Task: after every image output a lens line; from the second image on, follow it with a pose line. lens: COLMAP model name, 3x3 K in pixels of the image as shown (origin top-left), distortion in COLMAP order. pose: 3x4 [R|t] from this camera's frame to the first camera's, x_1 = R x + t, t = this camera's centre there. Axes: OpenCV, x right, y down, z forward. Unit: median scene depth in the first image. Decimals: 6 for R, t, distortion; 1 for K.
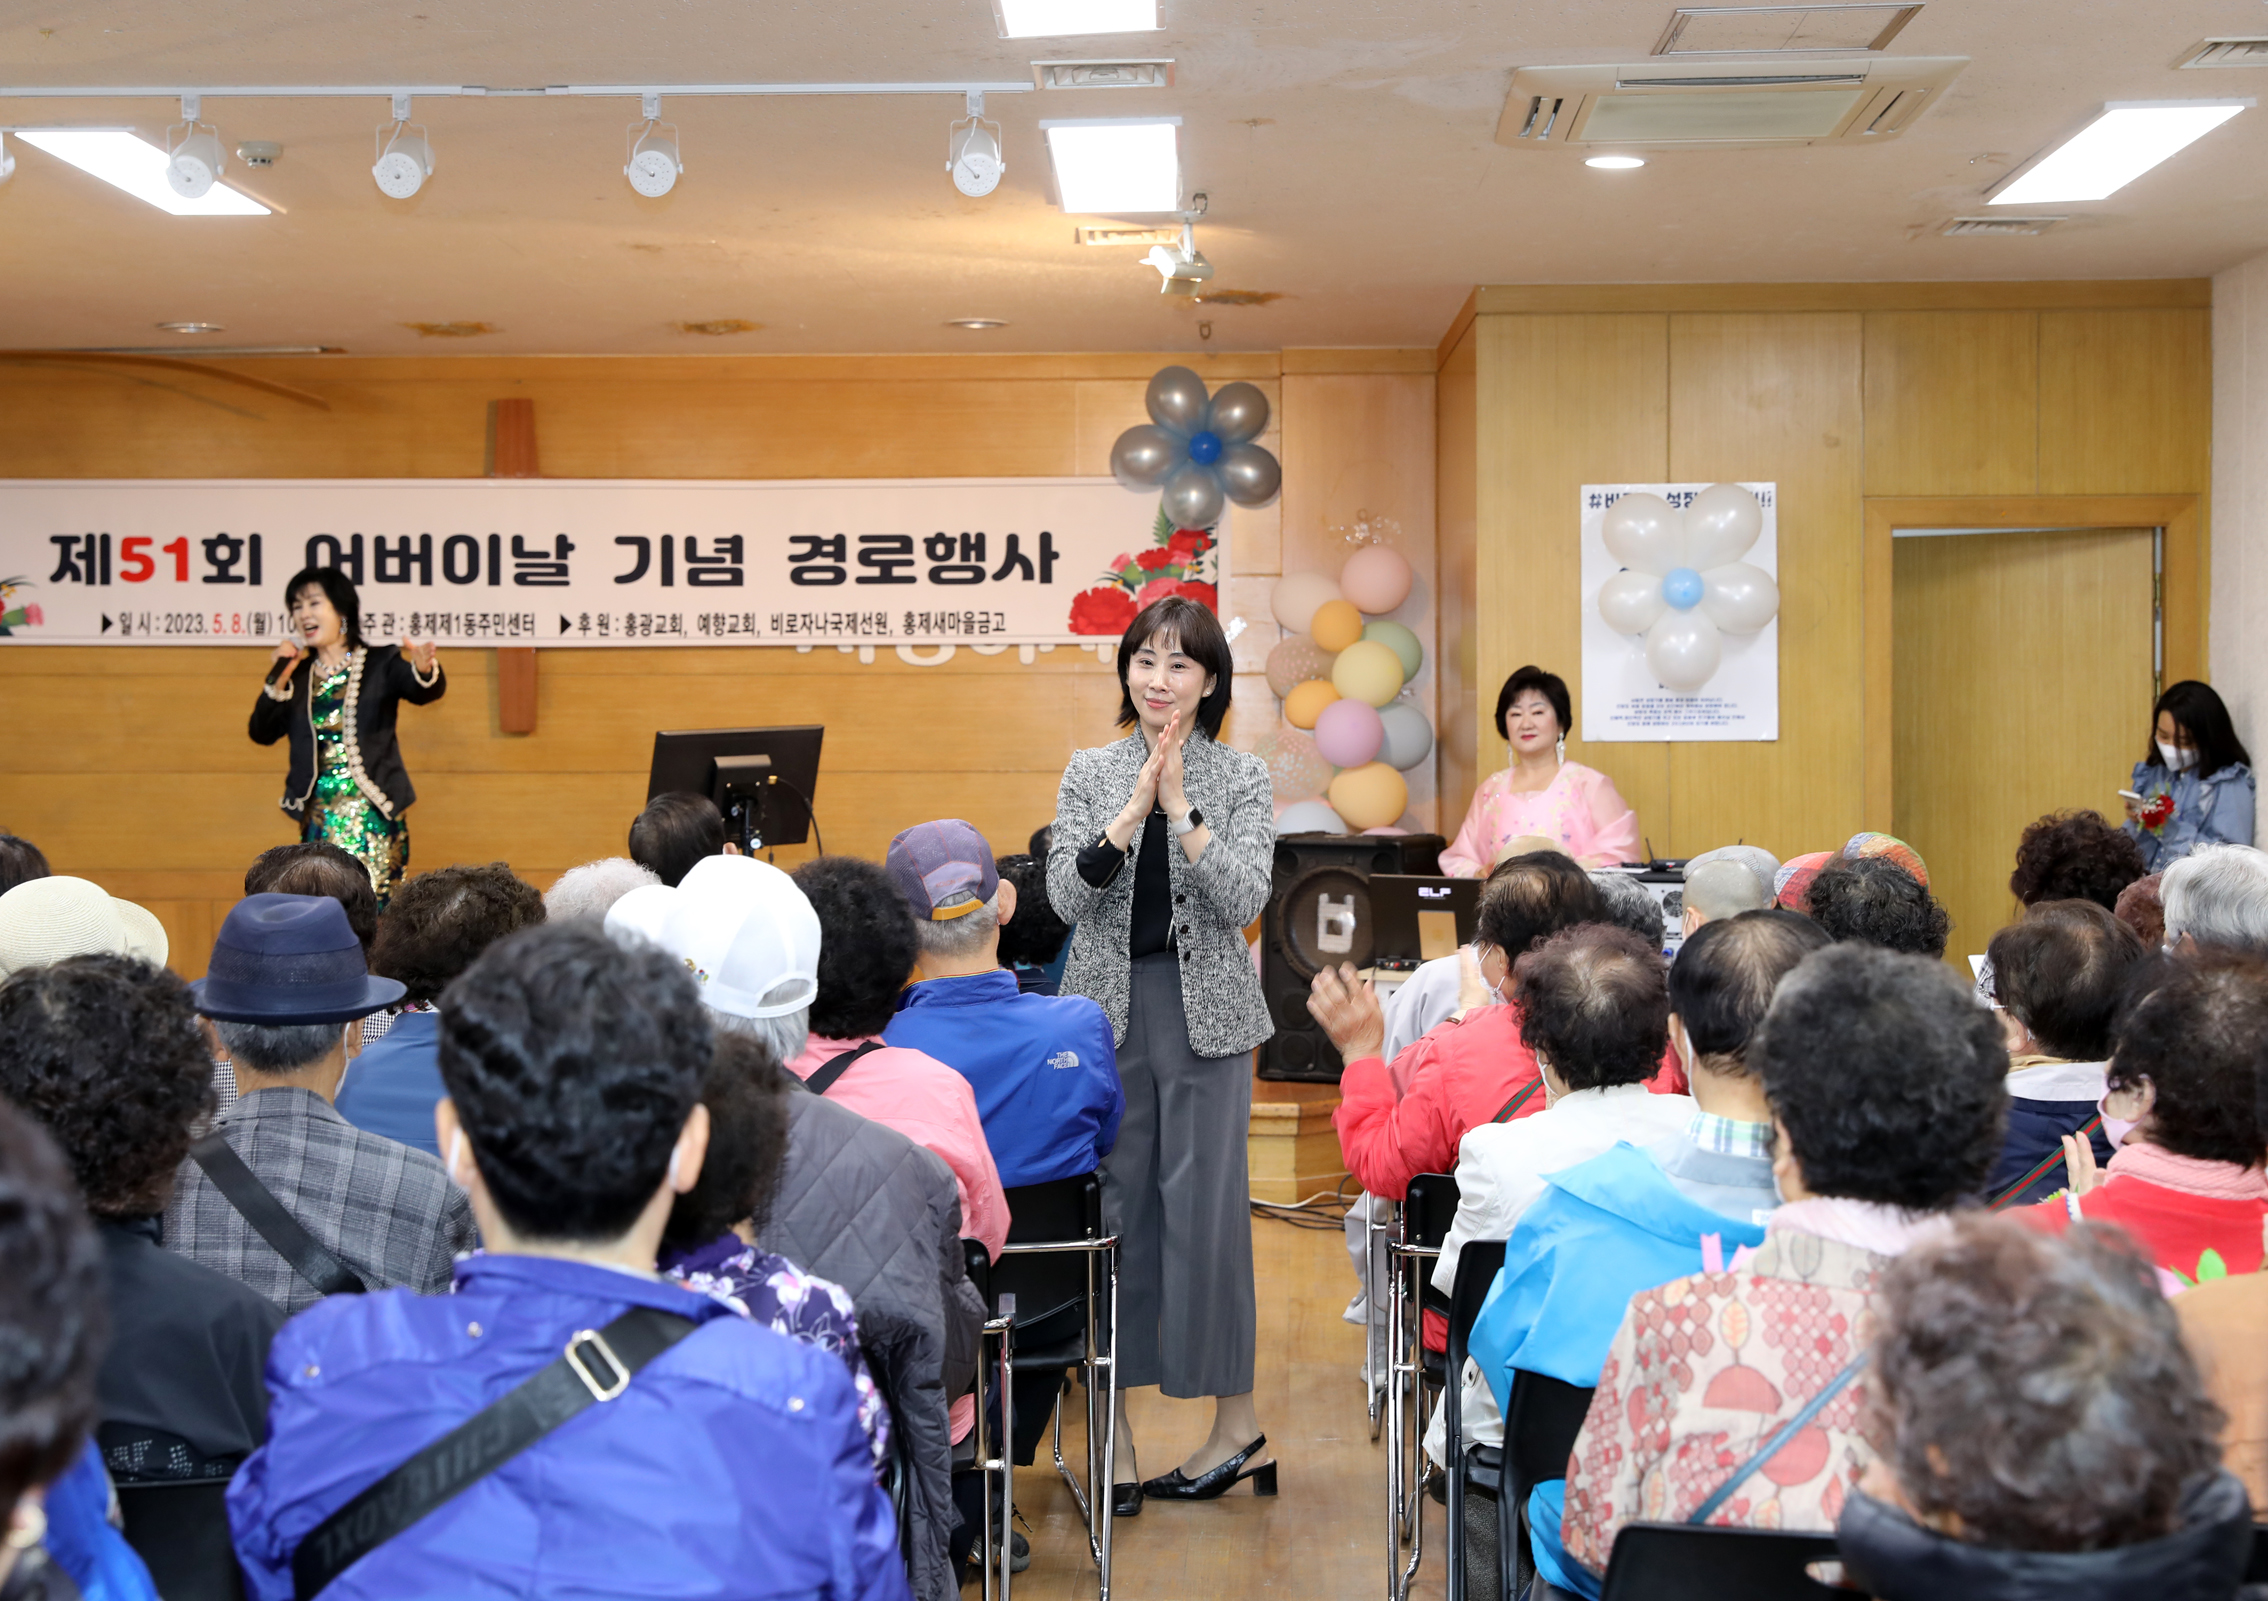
lens RADIAL K [[3773.4, 0, 1121.9], [0, 3773.4, 733.0], [0, 0, 1]] dist [0.160205, 0.000000]
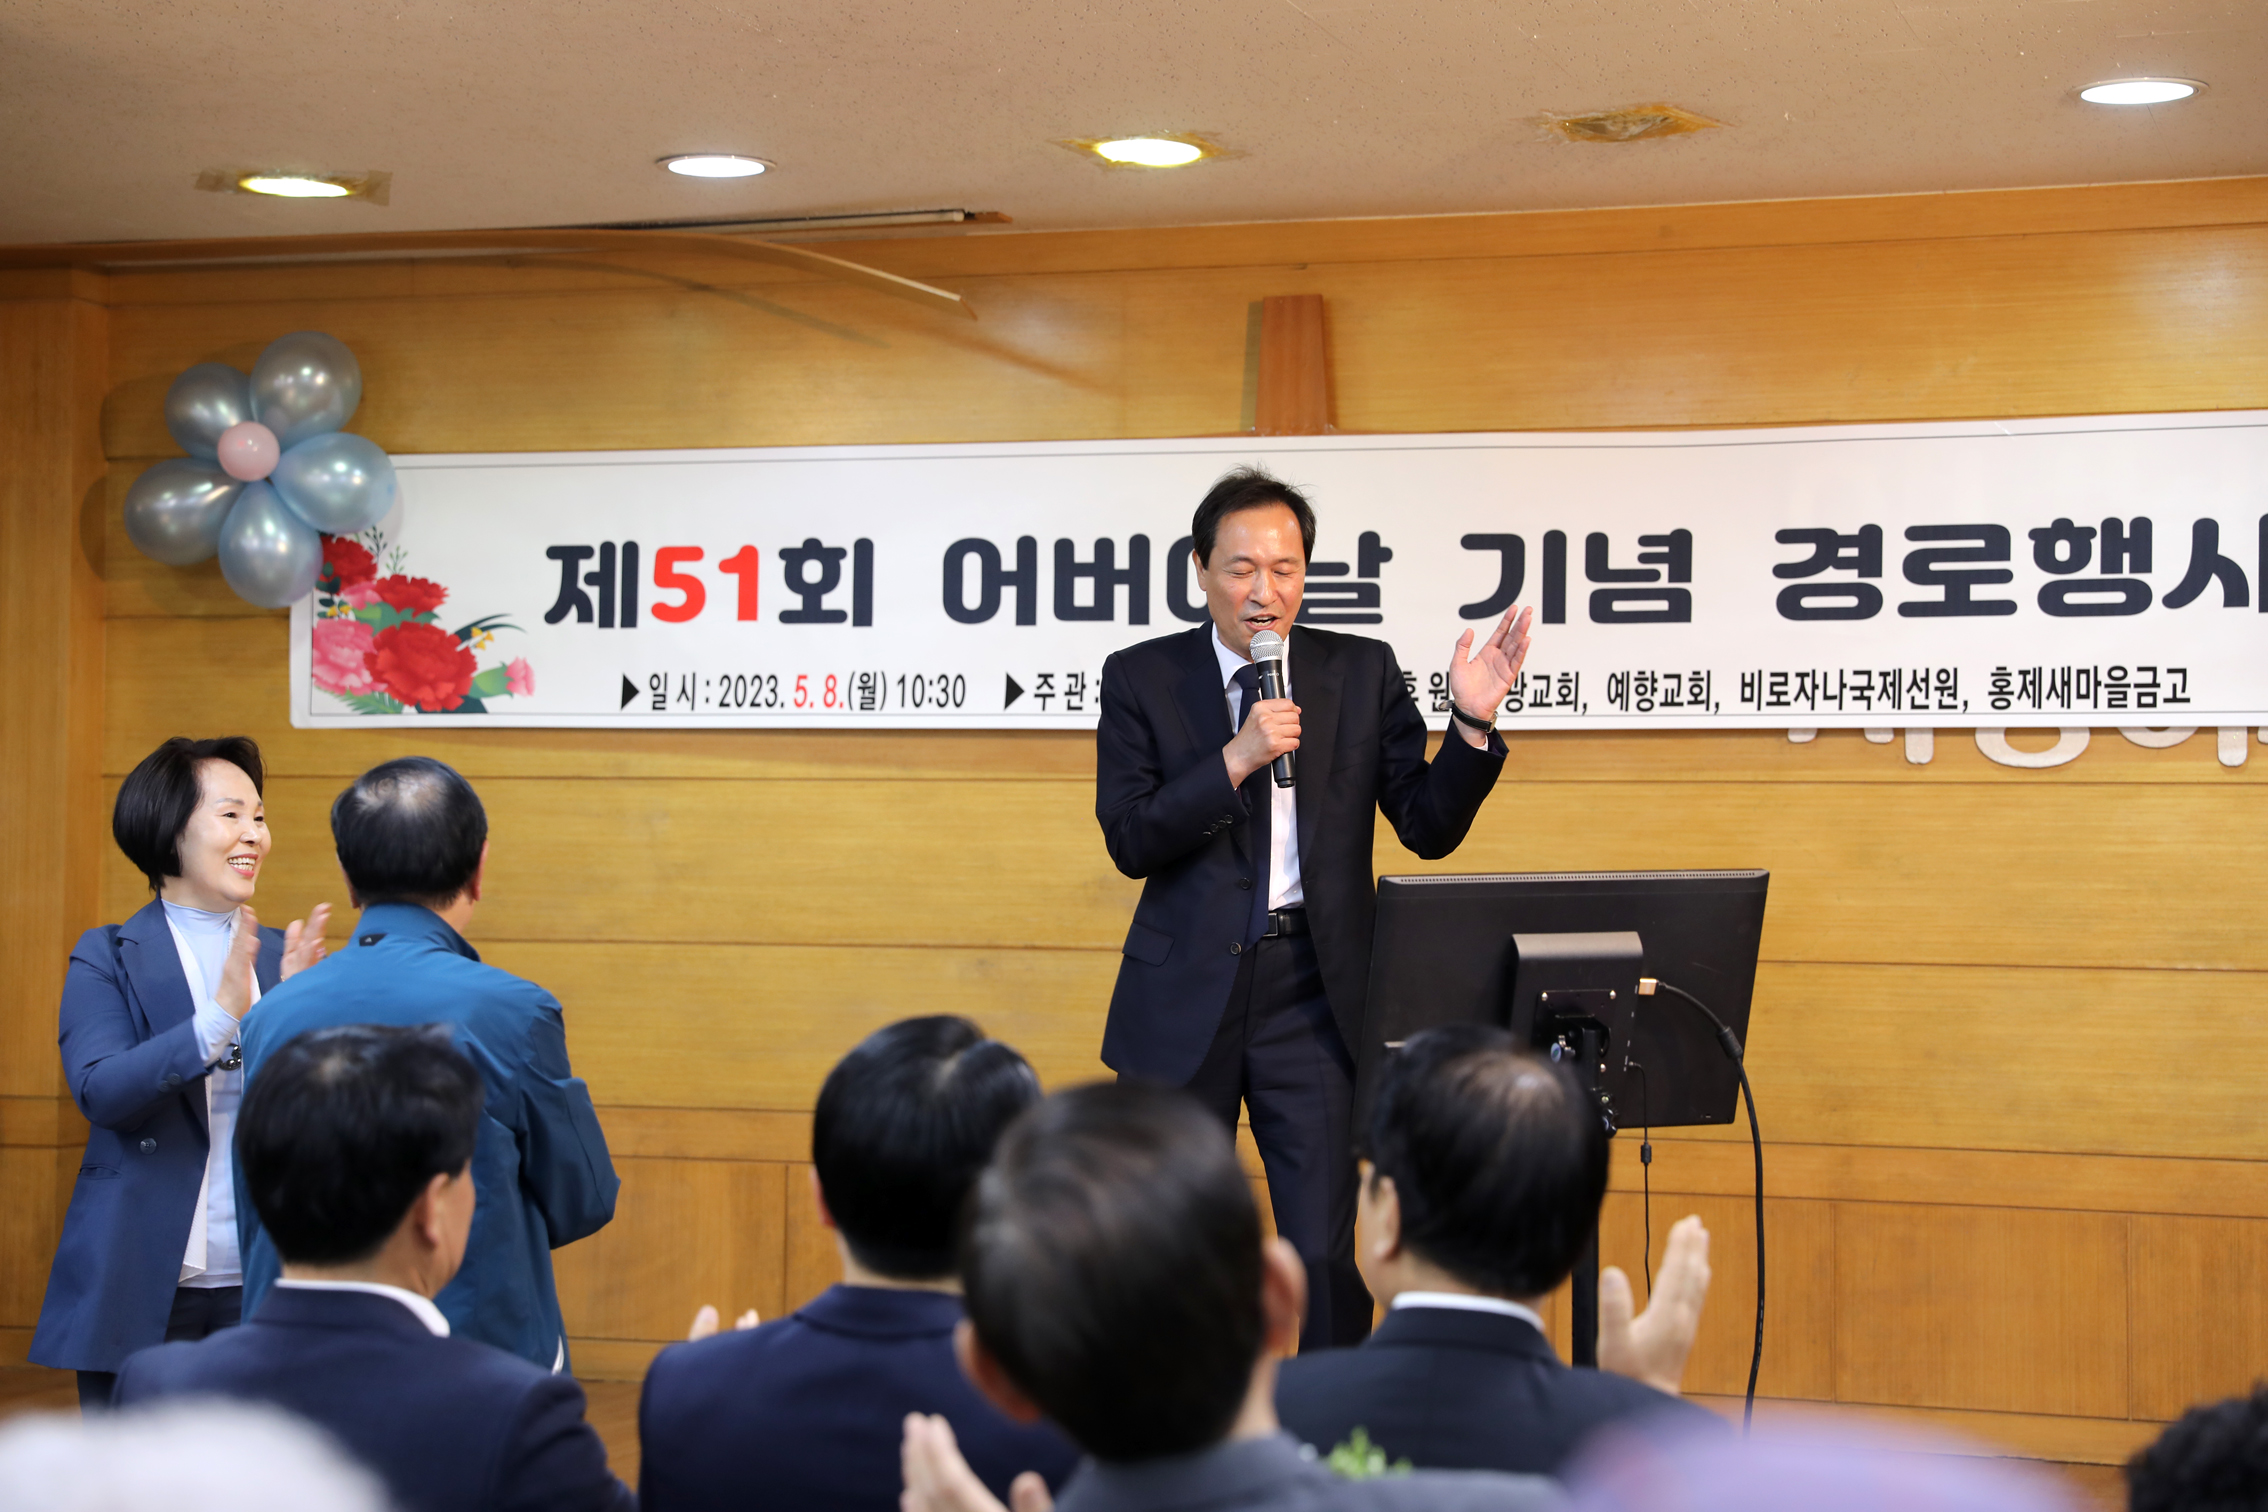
lens RADIAL K [[4305.4, 0, 1128.4], [0, 4305.4, 748.4], [0, 0, 1]] dist [0.232438, 0.000000]
pose [[0.962294, 0.003616, -0.271986, -0.007680], [-0.012957, 0.999386, -0.032557, 0.001085], [0.271701, 0.034854, 0.961750, 0.374133]]
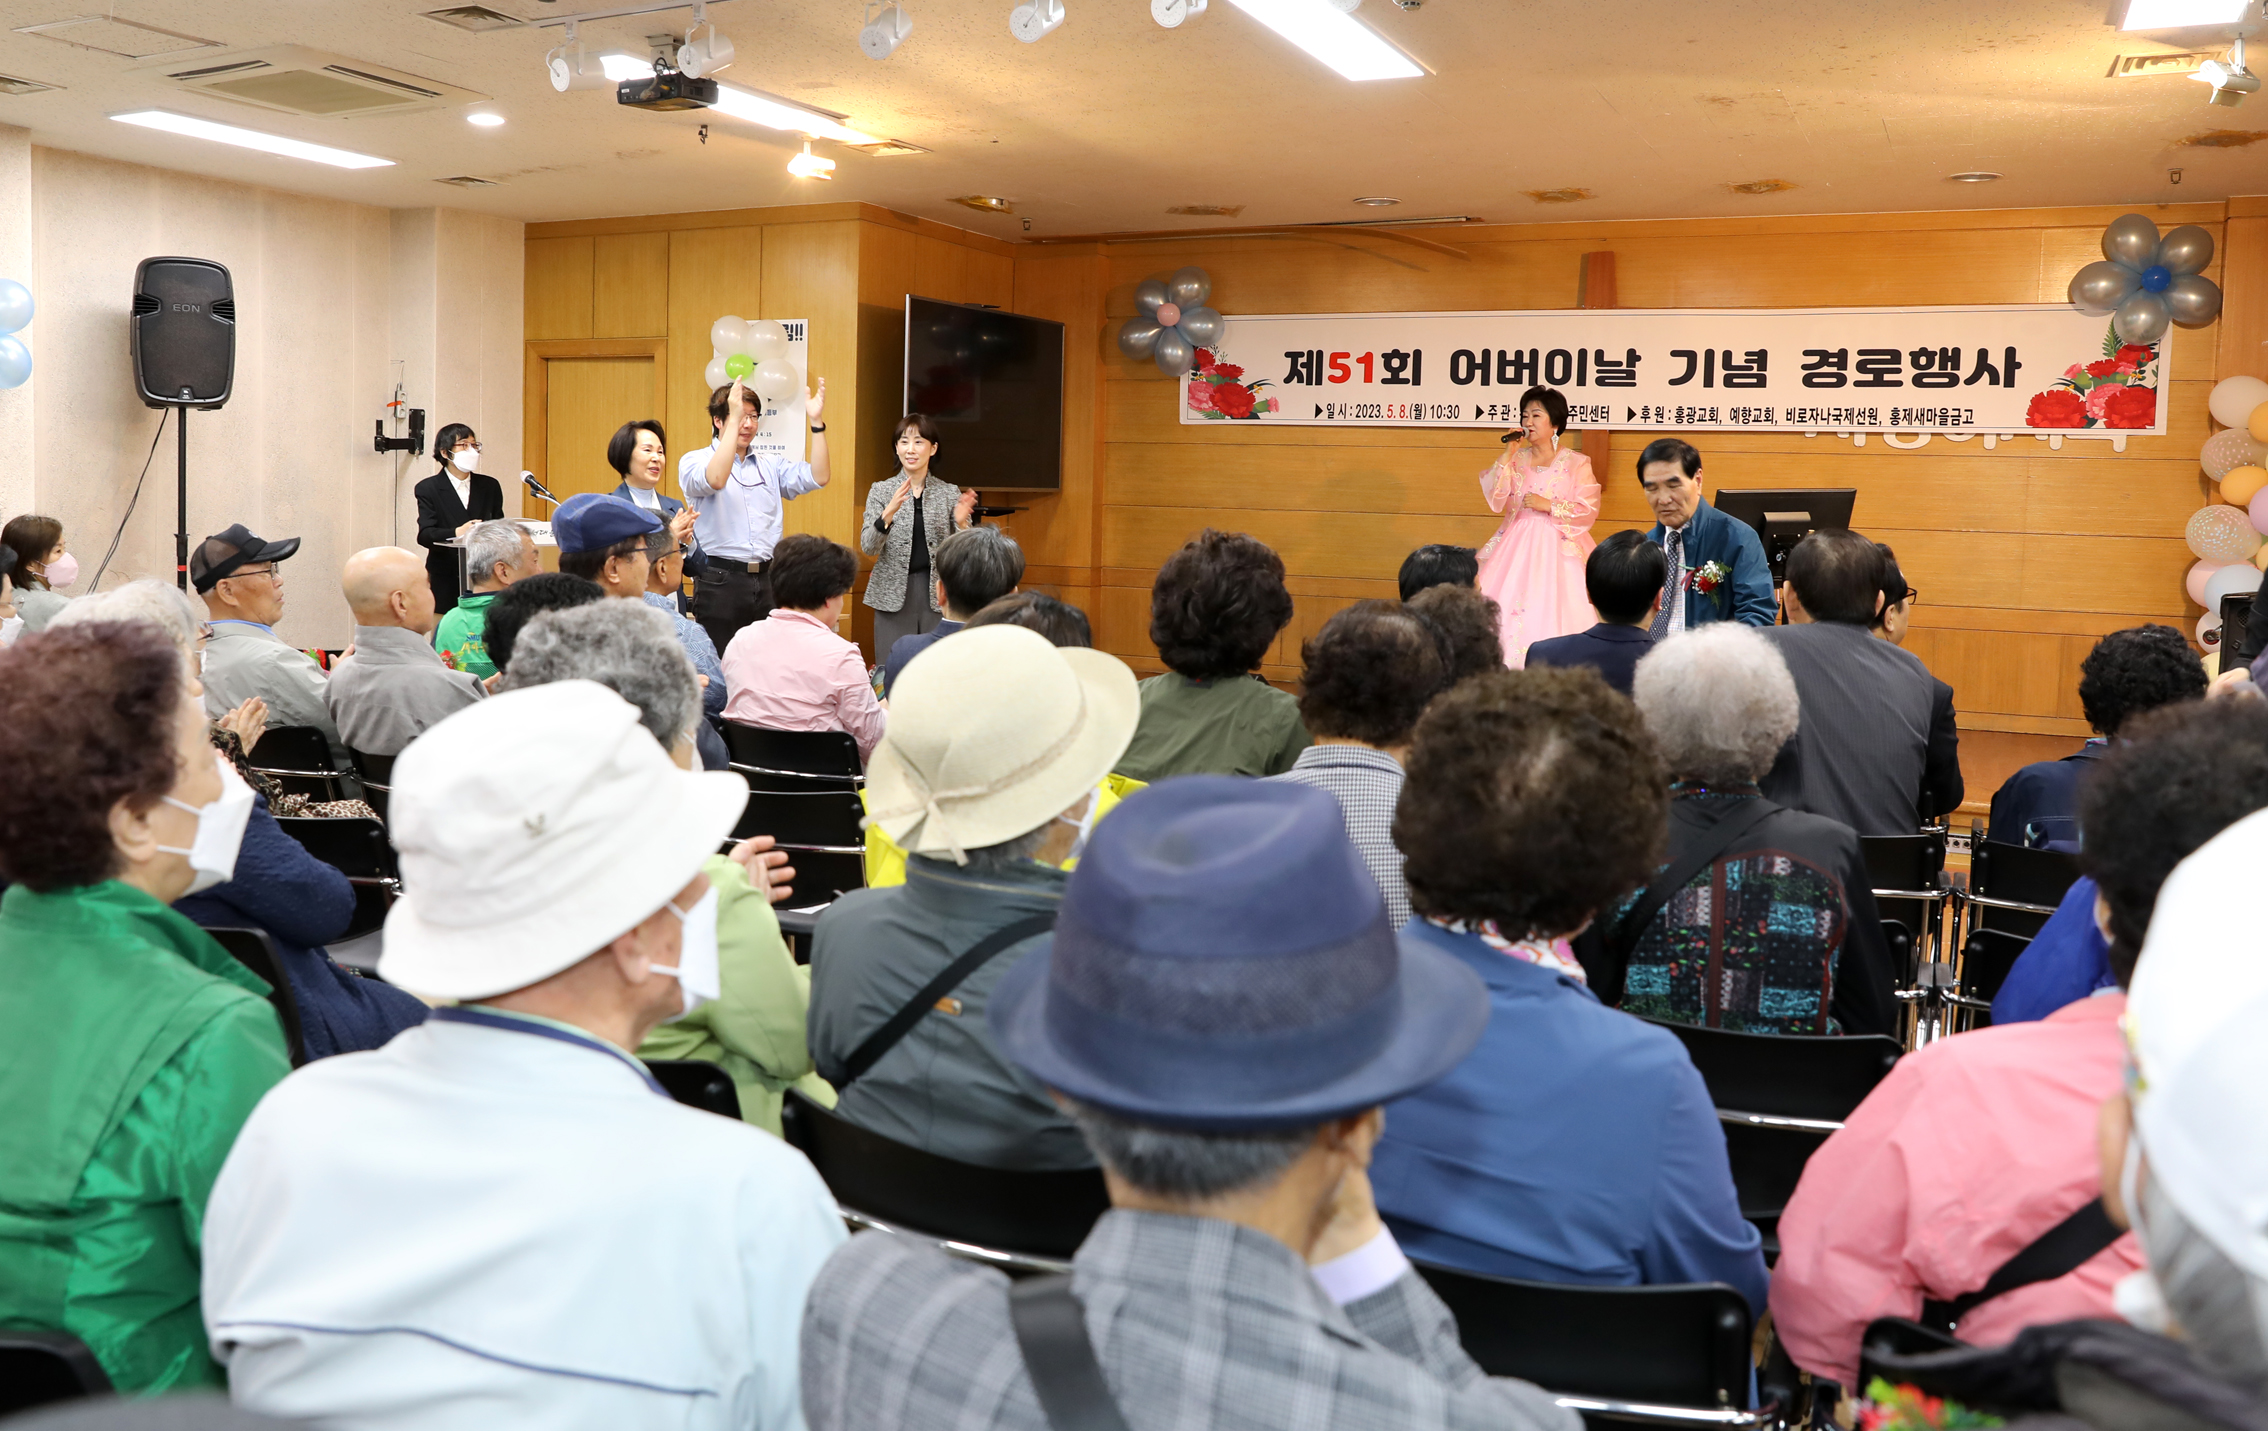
lens RADIAL K [[1937.3, 0, 1029.1], [0, 1937.3, 642.1], [0, 0, 1]] dist [-0.113112, 0.087843]
pose [[0.906951, 0.054734, -0.417665, -0.049644], [-0.023159, 0.996502, 0.080299, 0.003261], [0.420599, -0.063154, 0.905046, 0.267715]]
